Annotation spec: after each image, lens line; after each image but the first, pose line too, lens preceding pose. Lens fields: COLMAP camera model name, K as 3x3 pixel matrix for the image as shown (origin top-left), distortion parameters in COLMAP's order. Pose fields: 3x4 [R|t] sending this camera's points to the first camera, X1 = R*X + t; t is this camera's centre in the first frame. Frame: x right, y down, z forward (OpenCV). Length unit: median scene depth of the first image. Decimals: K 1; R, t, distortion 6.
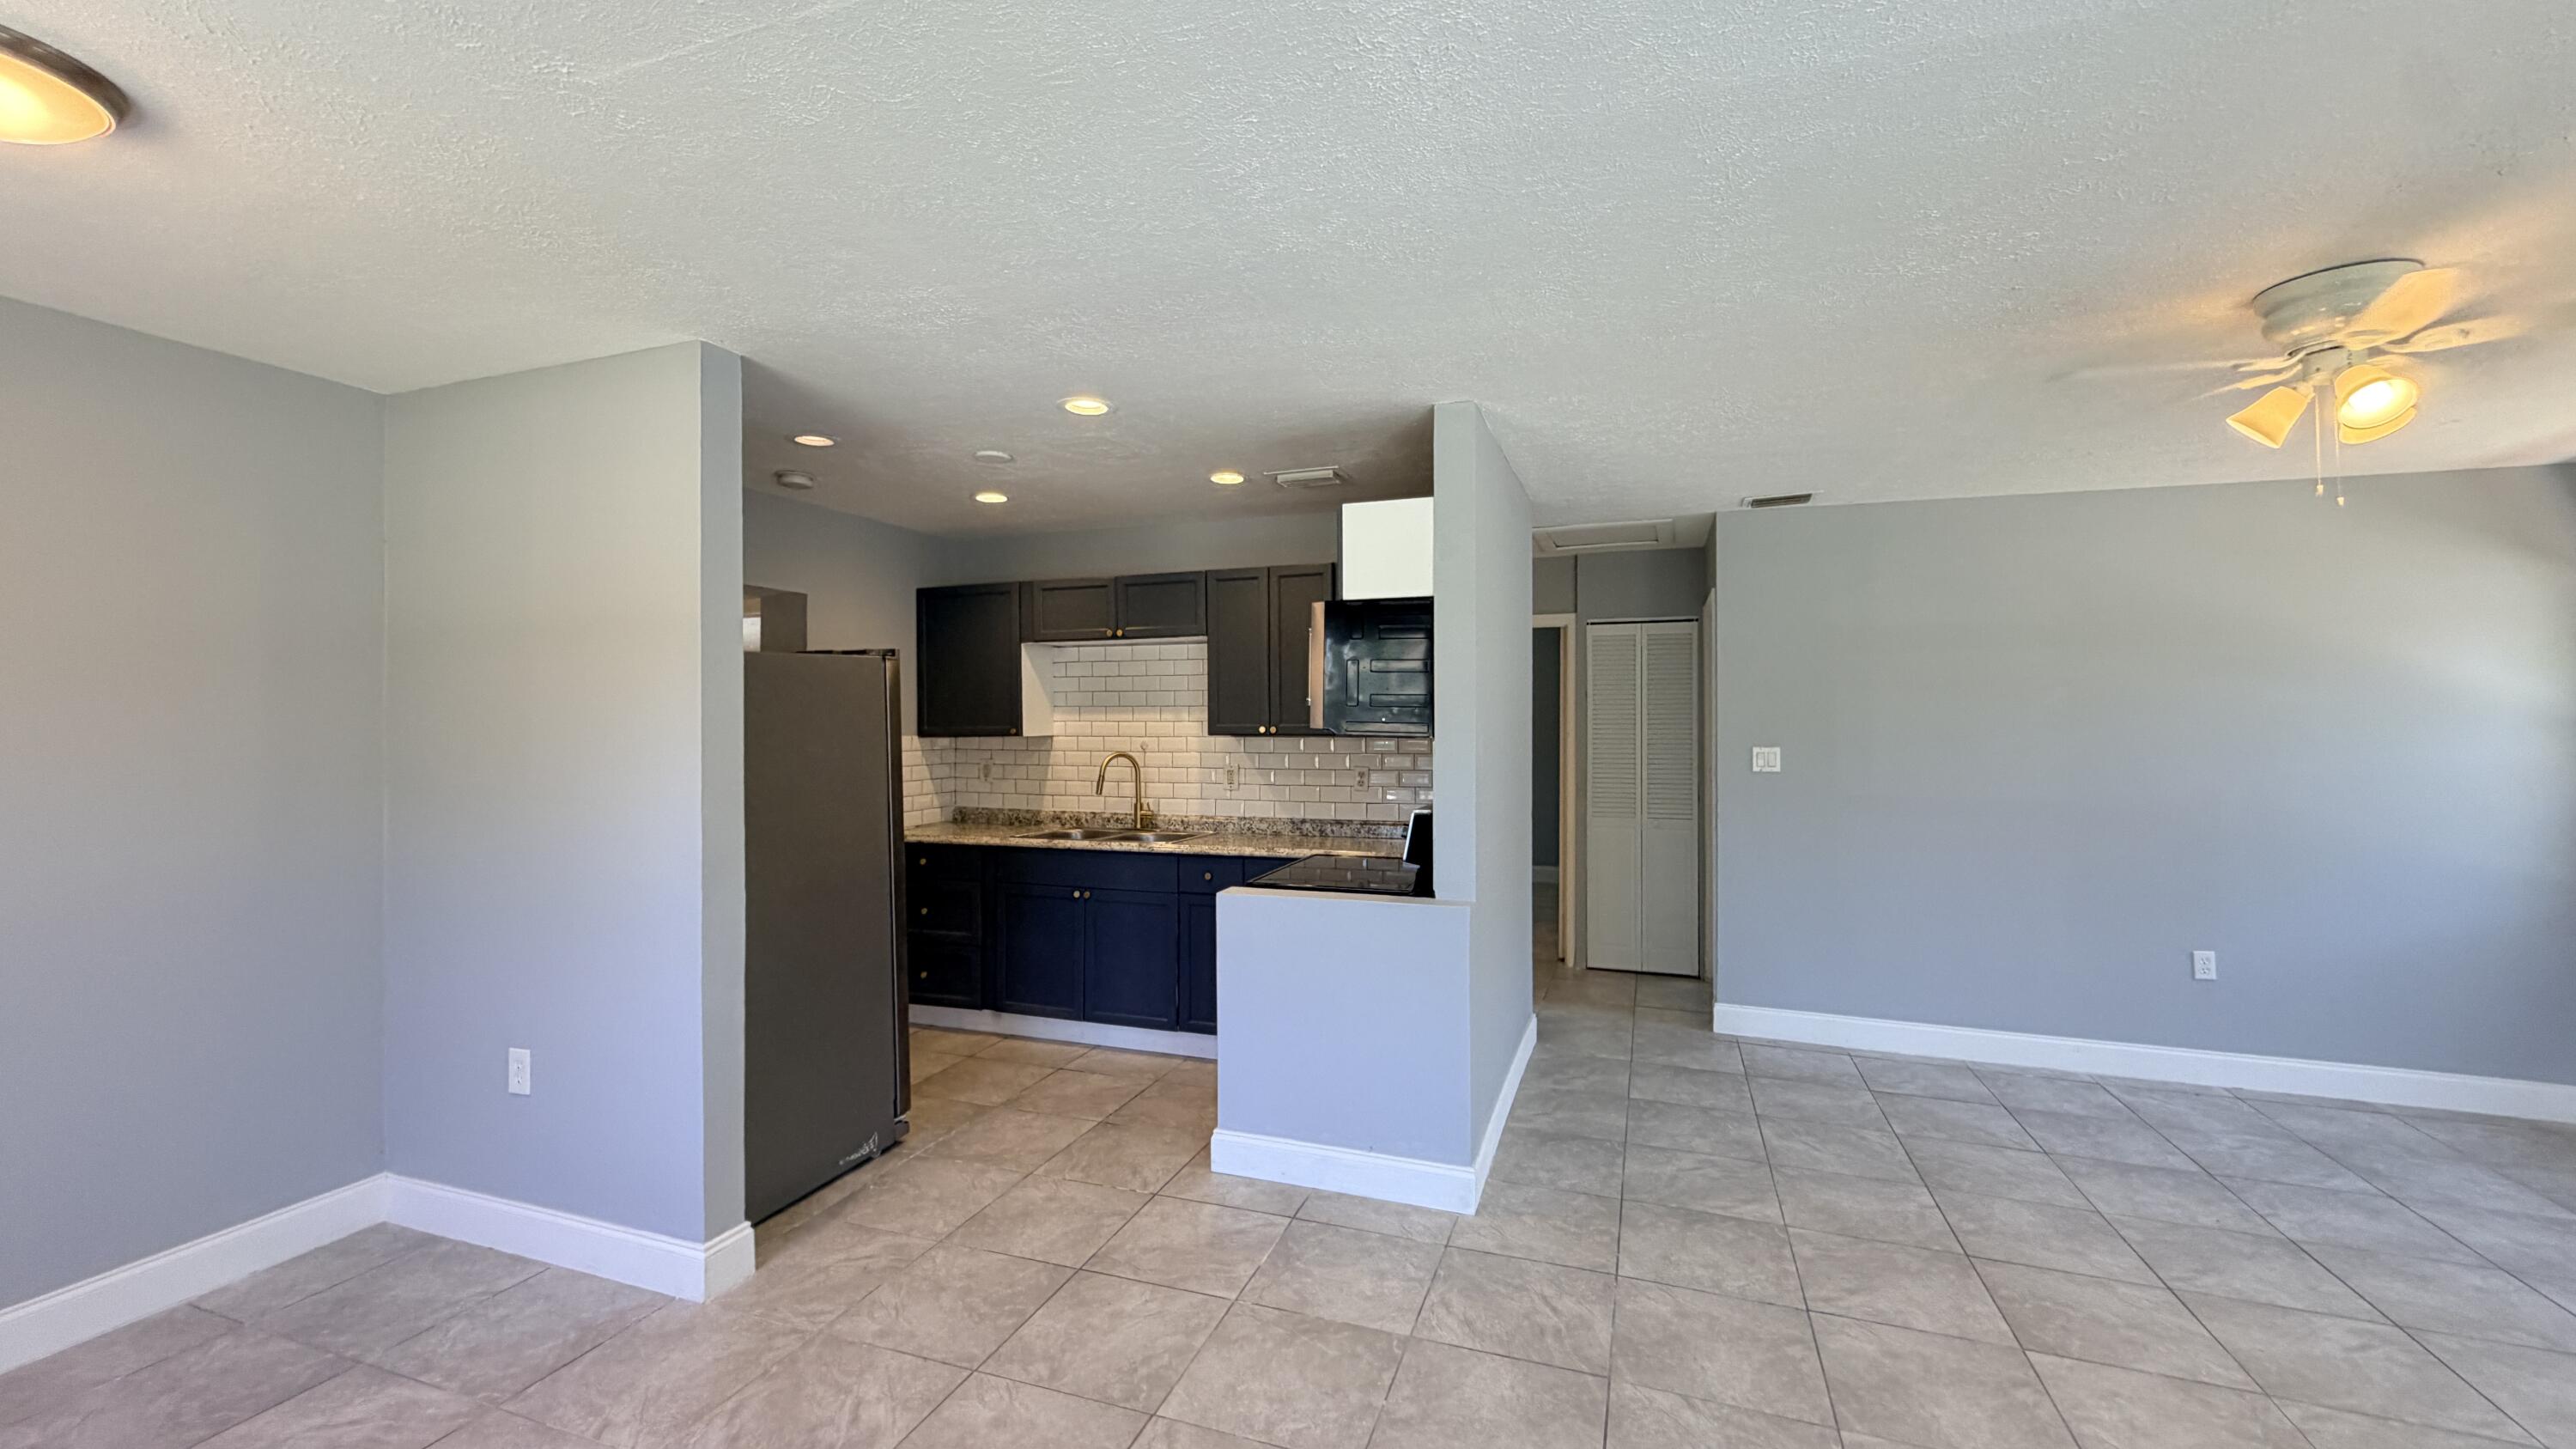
lens RADIAL K [[1024.8, 0, 1280.1], [0, 1024.8, 724.7], [0, 0, 1]] dist [-0.000363, -0.000020]
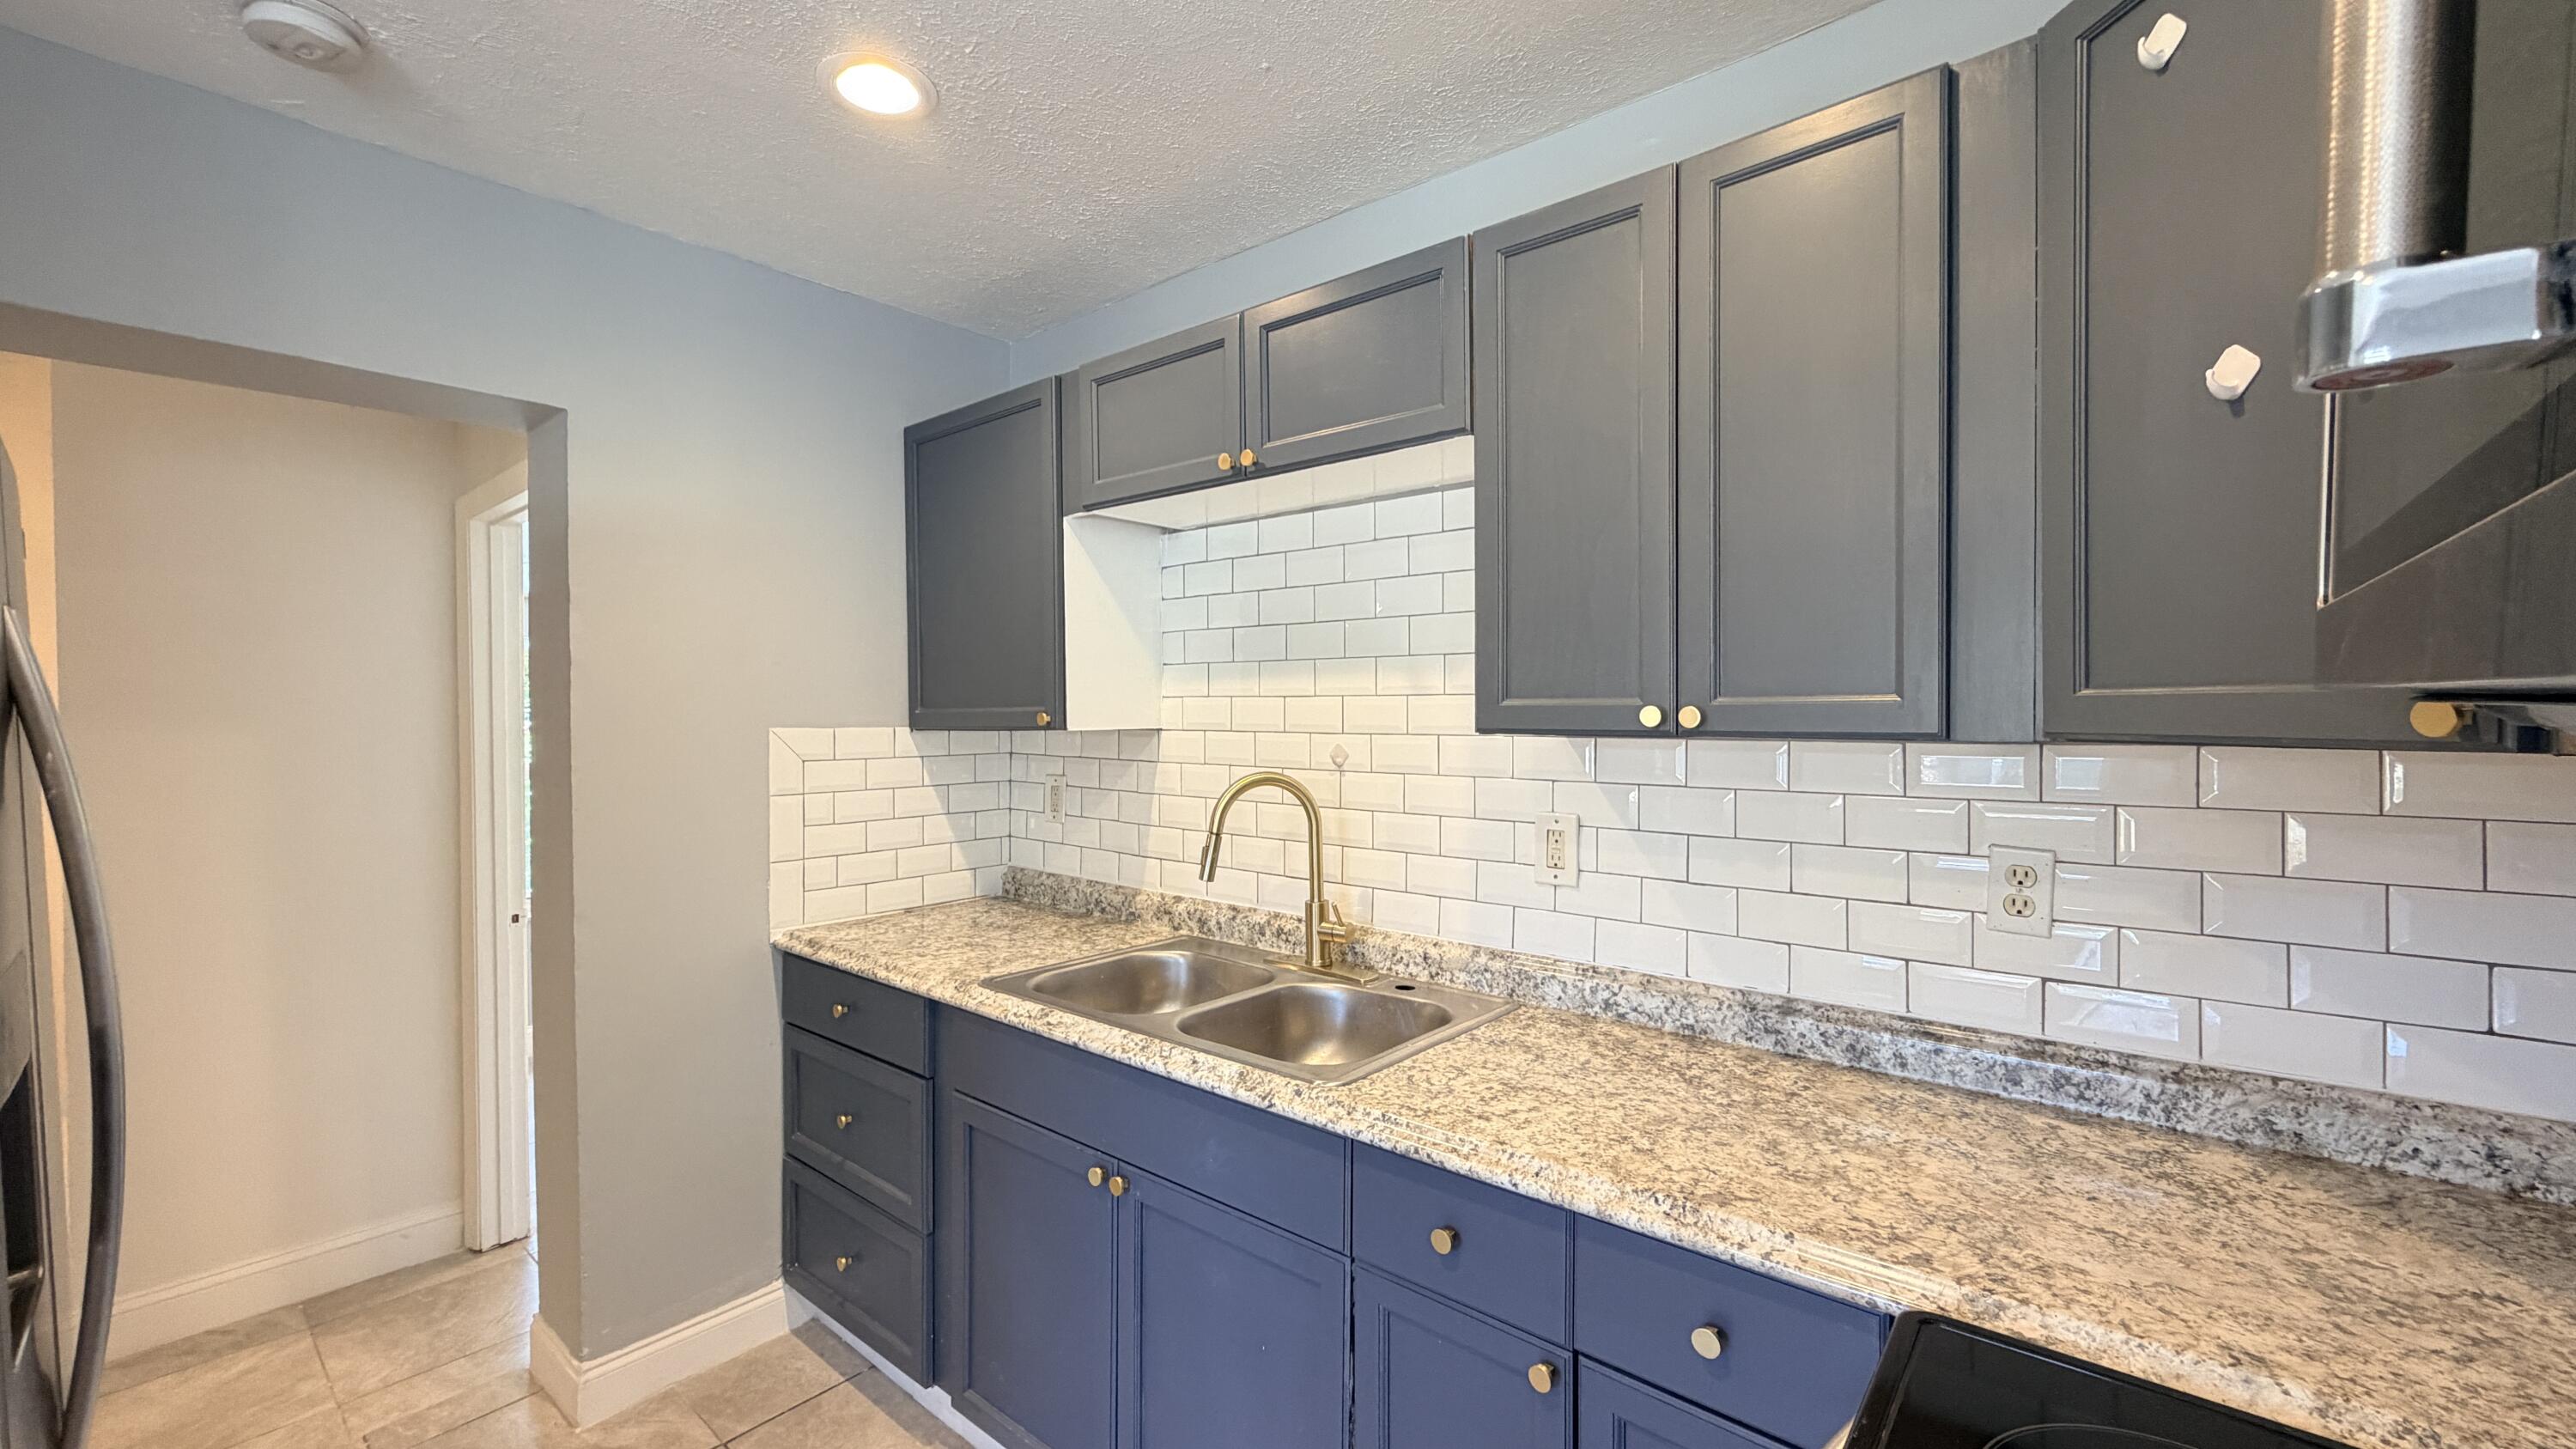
lens RADIAL K [[1024.8, 0, 1278.5], [0, 1024.8, 720.5], [0, 0, 1]] dist [-0.000363, -0.000020]
pose [[0.934943, 0.003333, -0.354782, -0.013256], [-0.000679, 0.999971, 0.007606, 0.004271], [0.354797, -0.006870, 0.934918, 0.721484]]
